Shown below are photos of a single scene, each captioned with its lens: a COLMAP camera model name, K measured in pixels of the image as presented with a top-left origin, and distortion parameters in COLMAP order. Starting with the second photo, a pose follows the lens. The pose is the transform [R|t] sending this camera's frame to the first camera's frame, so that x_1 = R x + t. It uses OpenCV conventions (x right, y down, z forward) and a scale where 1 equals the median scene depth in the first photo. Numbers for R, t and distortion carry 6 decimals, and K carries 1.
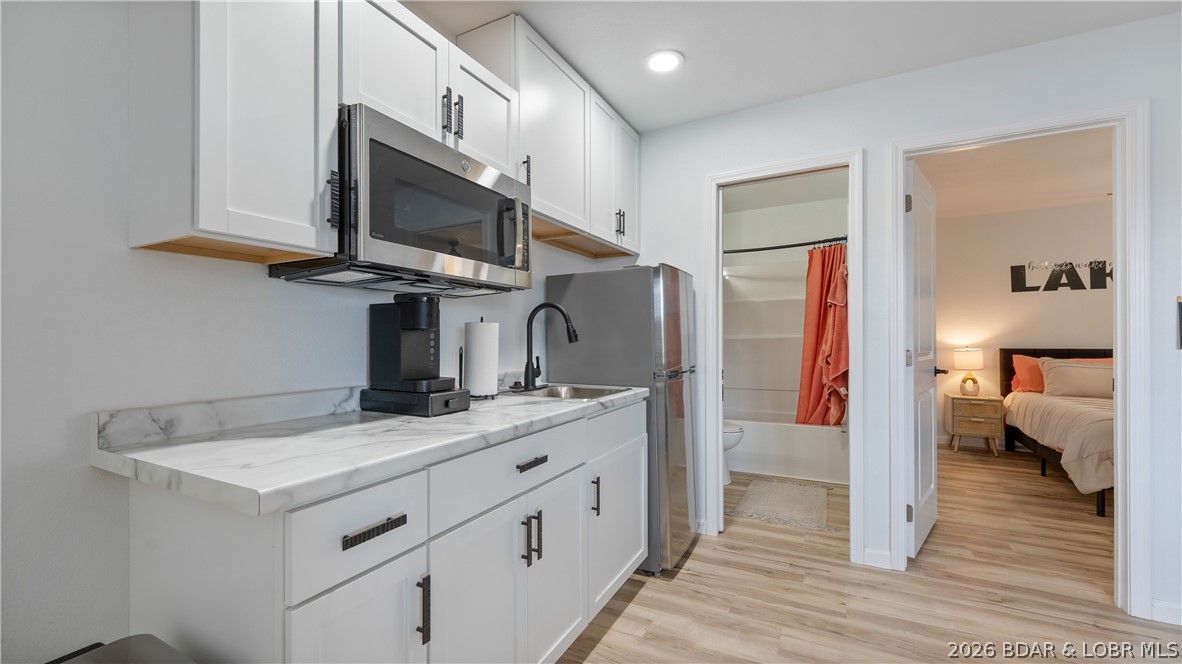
lens RADIAL K [[477.3, 0, 582.9], [0, 477.3, 335.1], [0, 0, 1]] dist [0.002080, -0.000191]
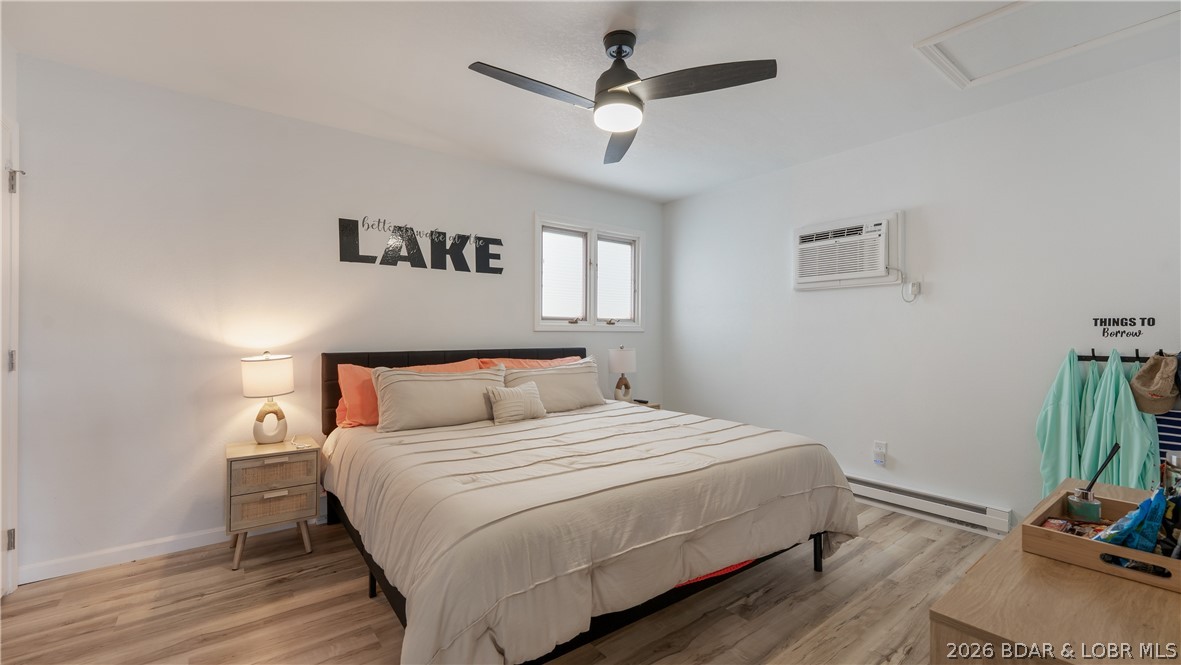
lens RADIAL K [[497.8, 0, 590.5], [0, 497.8, 332.5], [0, 0, 1]] dist [-0.000015, 0.000002]
pose [[0.406219, 0.008386, 0.913737, 0.465873], [-0.005871, 0.999961, -0.006568, 0.004553], [-0.913757, -0.002697, 0.406252, 0.467759]]
